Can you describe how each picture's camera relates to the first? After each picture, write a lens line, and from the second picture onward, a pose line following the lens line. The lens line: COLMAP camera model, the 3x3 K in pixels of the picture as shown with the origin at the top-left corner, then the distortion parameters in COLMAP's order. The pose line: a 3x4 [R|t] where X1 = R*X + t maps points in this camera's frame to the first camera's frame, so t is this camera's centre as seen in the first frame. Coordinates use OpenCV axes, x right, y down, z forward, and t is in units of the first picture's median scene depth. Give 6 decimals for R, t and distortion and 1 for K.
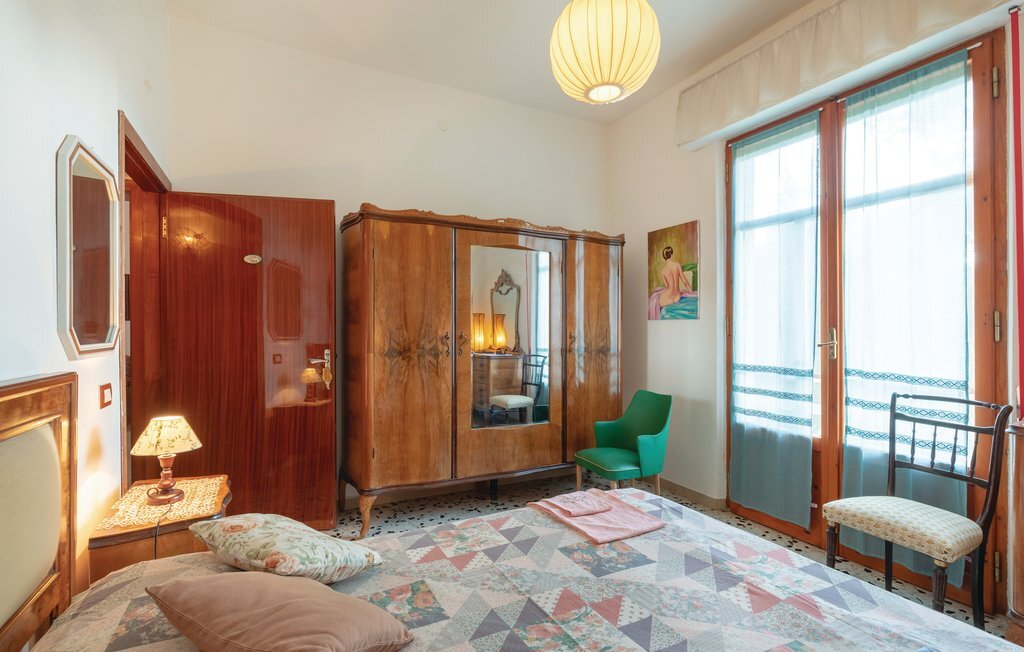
lens RADIAL K [[485.2, 0, 512.0], [0, 485.2, 326.0], [0, 0, 1]] dist [-0.000264, -0.000127]
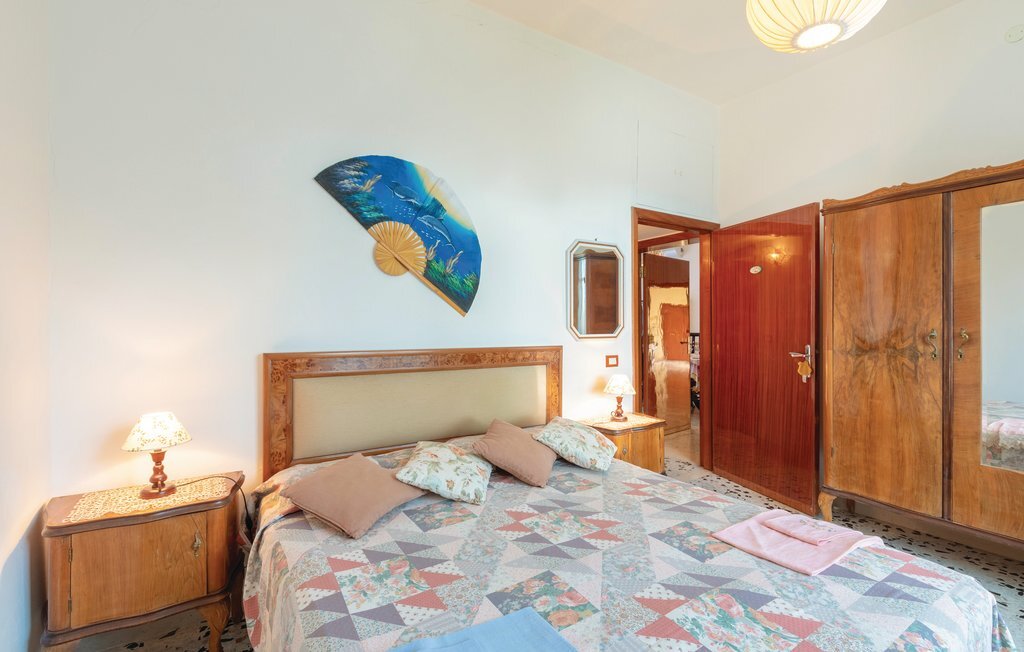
lens RADIAL K [[485.2, 0, 512.0], [0, 485.2, 326.0], [0, 0, 1]] dist [-0.000264, -0.000127]
pose [[0.064303, -0.006332, -0.997910, 0.639673], [0.010245, 0.999931, -0.005684, 0.005922], [0.997878, -0.009858, 0.064363, 0.285604]]
